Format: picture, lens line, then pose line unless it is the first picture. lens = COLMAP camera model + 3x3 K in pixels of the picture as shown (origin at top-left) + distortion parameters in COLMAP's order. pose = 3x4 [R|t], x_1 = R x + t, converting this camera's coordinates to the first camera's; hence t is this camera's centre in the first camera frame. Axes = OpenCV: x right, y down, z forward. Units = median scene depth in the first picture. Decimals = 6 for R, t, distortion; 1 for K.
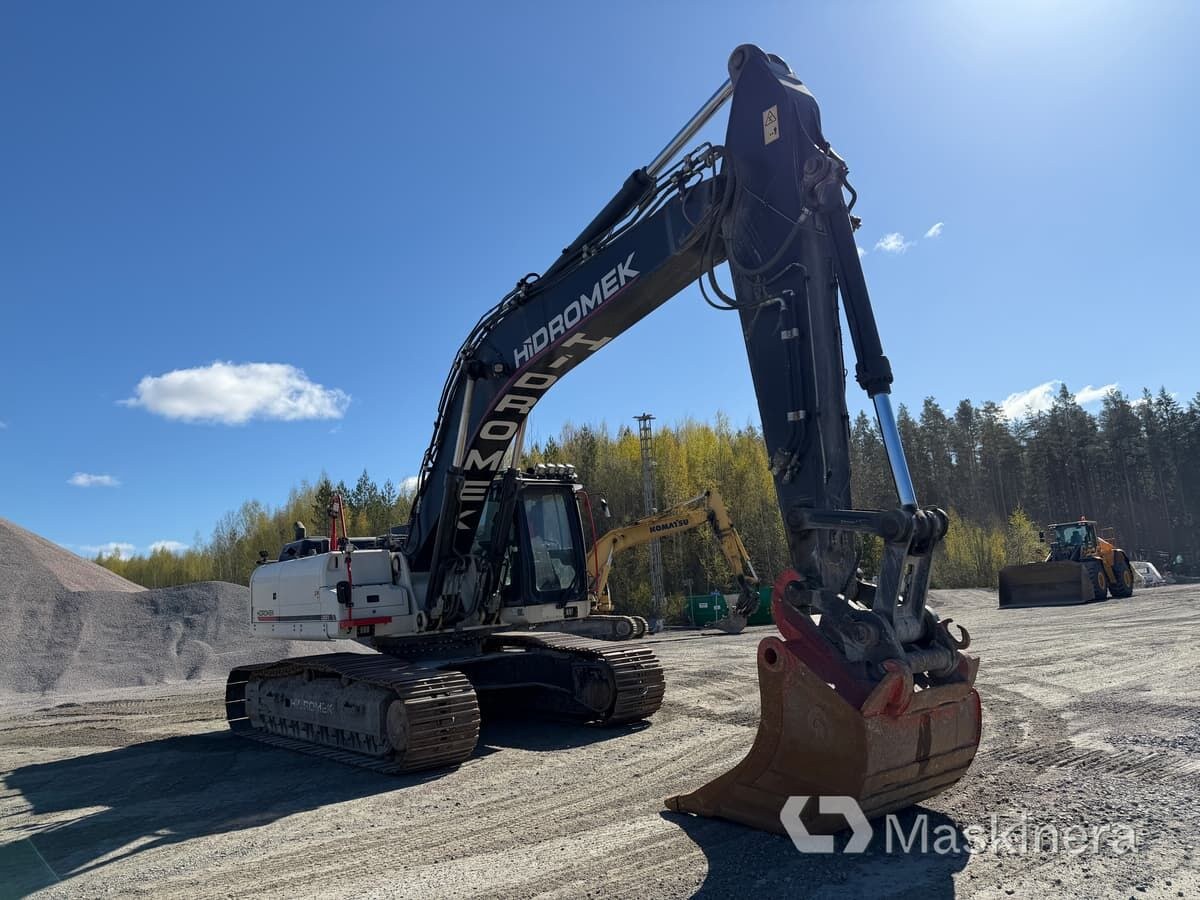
lens RADIAL K [[828.3, 0, 600.0], [0, 828.3, 450.0], [0, 0, 1]] dist [0.095466, -0.118838]
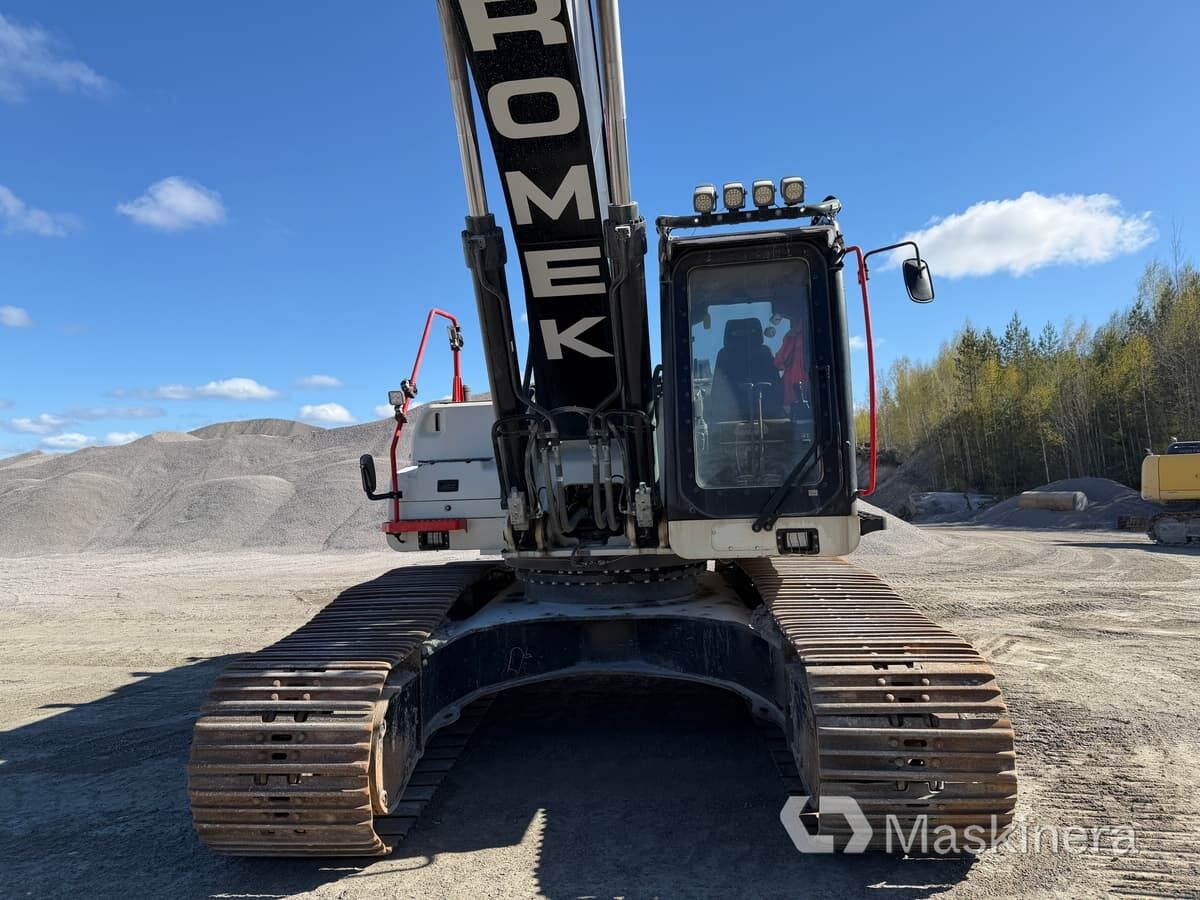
lens RADIAL K [[827.7, 0, 595.6], [0, 827.7, 444.8], [0, 0, 1]] dist [0.085949, -0.117847]
pose [[0.699626, 0.013542, -0.714381, 0.191102], [0.100907, 0.987927, 0.117550, 0.090575], [0.707348, -0.154327, 0.689813, 0.658728]]
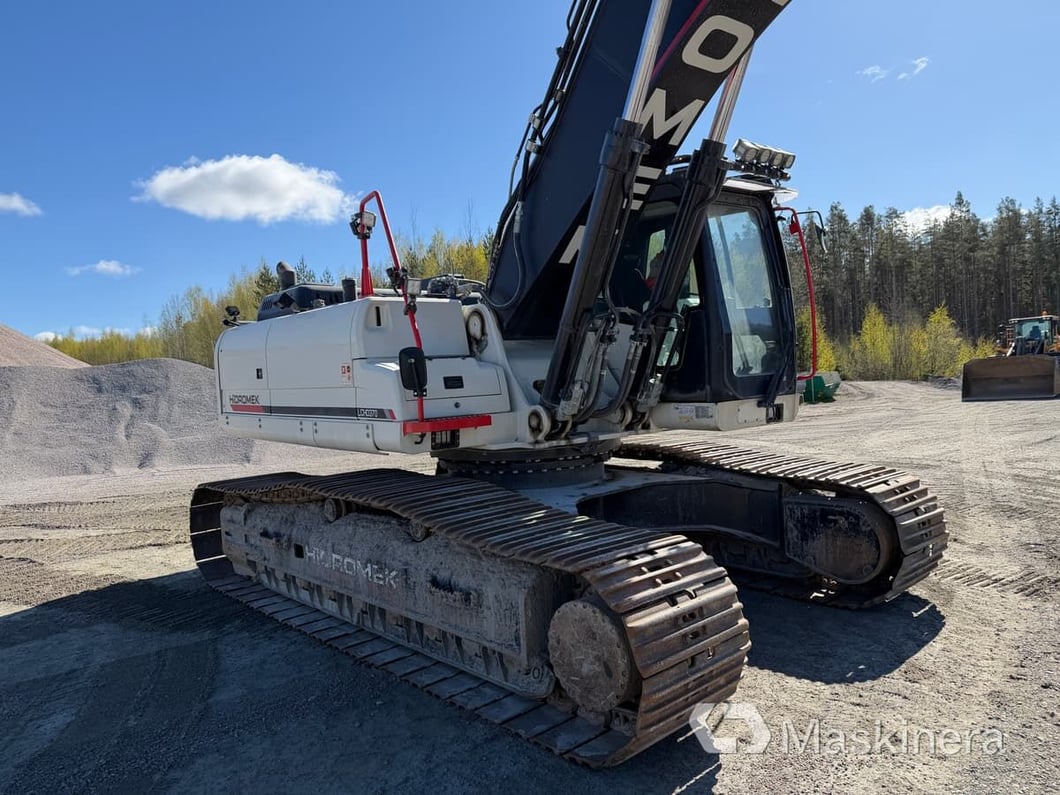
lens RADIAL K [[727.2, 0, 525.7], [0, 727.2, 405.3], [0, 0, 1]] dist [0.157206, -0.216152]
pose [[0.999525, 0.016929, 0.025754, -0.226425], [-0.021767, 0.979342, 0.201035, 0.091323], [-0.021818, -0.201500, 0.979245, 0.505277]]
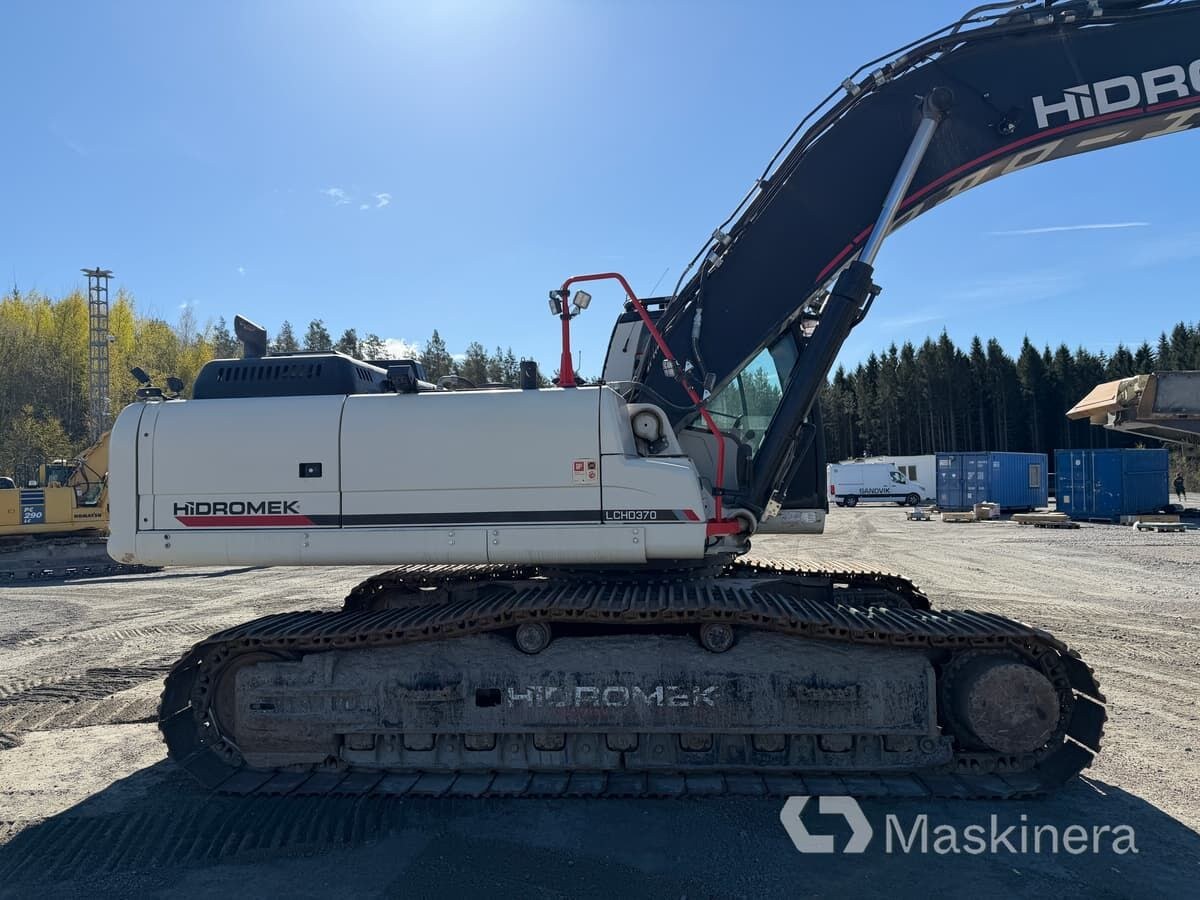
lens RADIAL K [[828.3, 0, 600.0], [0, 828.3, 450.0], [0, 0, 1]] dist [0.095466, -0.118838]
pose [[0.713610, 0.074271, 0.696595, -0.655305], [-0.135961, 0.990140, 0.033713, 0.142046], [-0.687223, -0.118768, 0.716672, 0.644373]]
